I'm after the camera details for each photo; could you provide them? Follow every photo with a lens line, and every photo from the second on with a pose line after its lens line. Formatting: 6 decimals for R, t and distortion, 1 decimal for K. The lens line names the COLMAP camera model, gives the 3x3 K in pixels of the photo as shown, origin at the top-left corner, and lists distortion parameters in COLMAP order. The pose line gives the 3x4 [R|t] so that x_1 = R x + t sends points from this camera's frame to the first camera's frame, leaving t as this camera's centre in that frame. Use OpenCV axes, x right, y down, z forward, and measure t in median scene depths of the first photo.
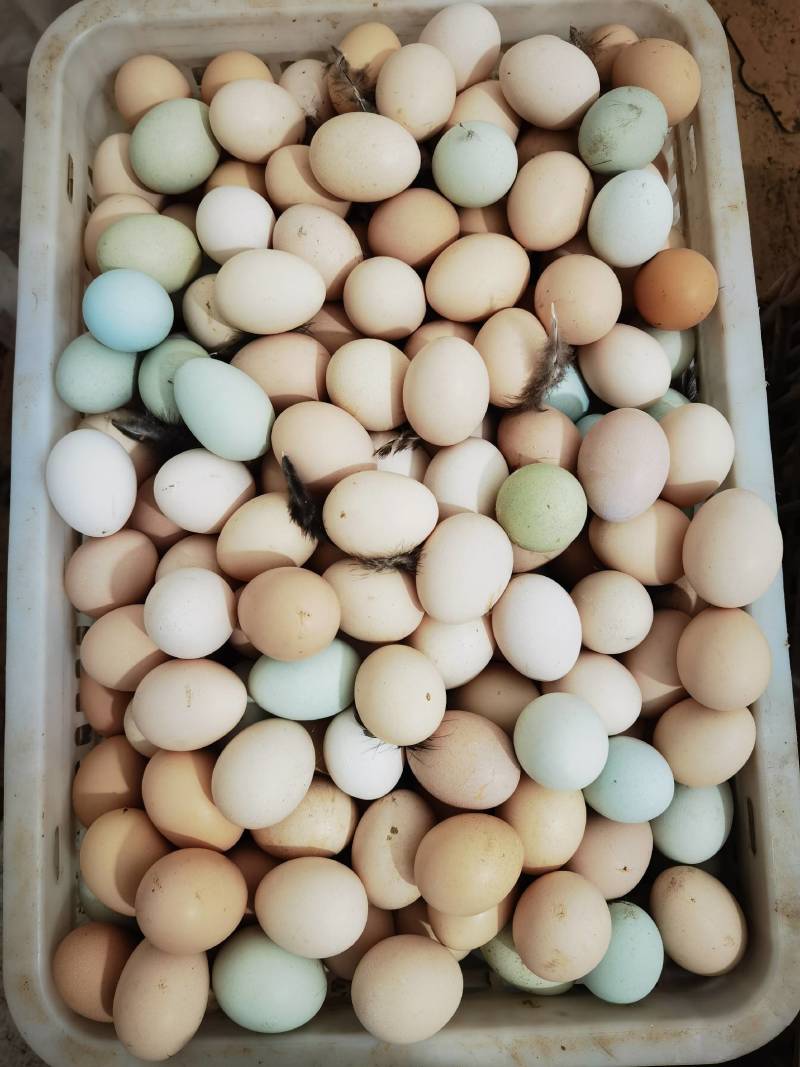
lens RADIAL K [[844.7, 0, 402.2], [0, 844.7, 516.9], [0, 0, 1]] dist [0.006204, -0.016558]
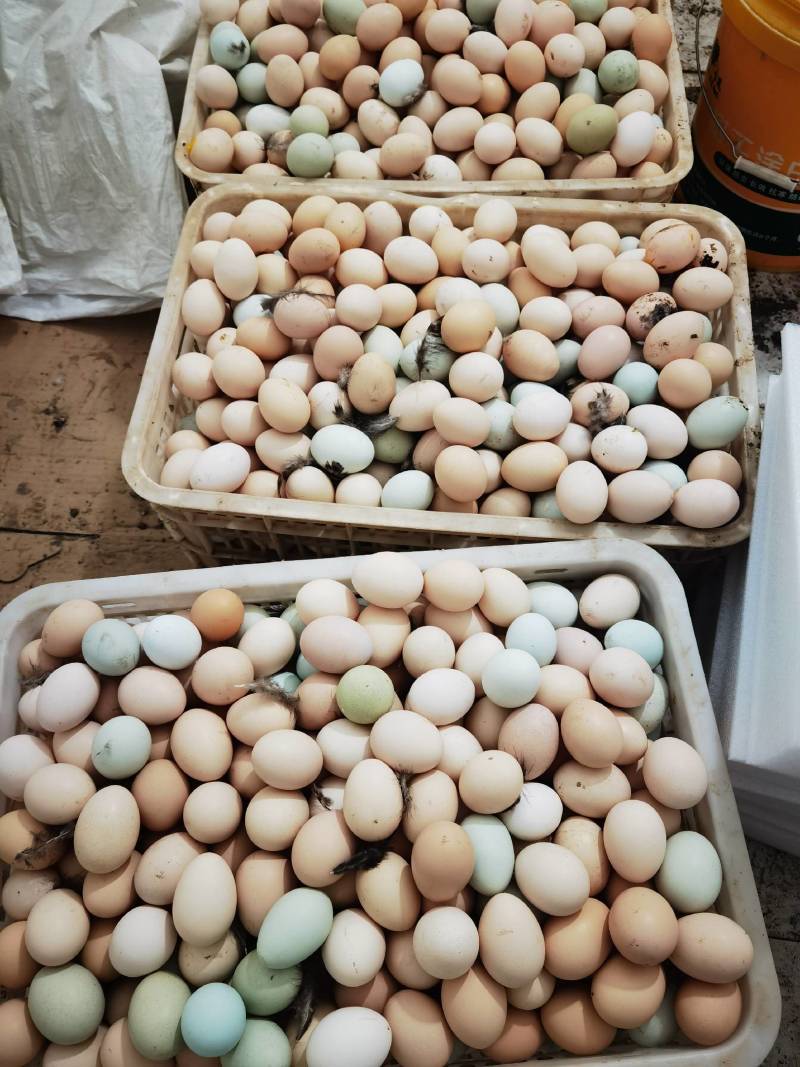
lens RADIAL K [[844.7, 0, 402.2], [0, 844.7, 516.9], [0, 0, 1]] dist [0.006204, -0.016558]
pose [[-0.037798, -0.888685, 0.456957, -0.247617], [0.994001, 0.013530, 0.108533, -0.111678], [-0.102635, 0.458318, 0.882843, -0.503541]]
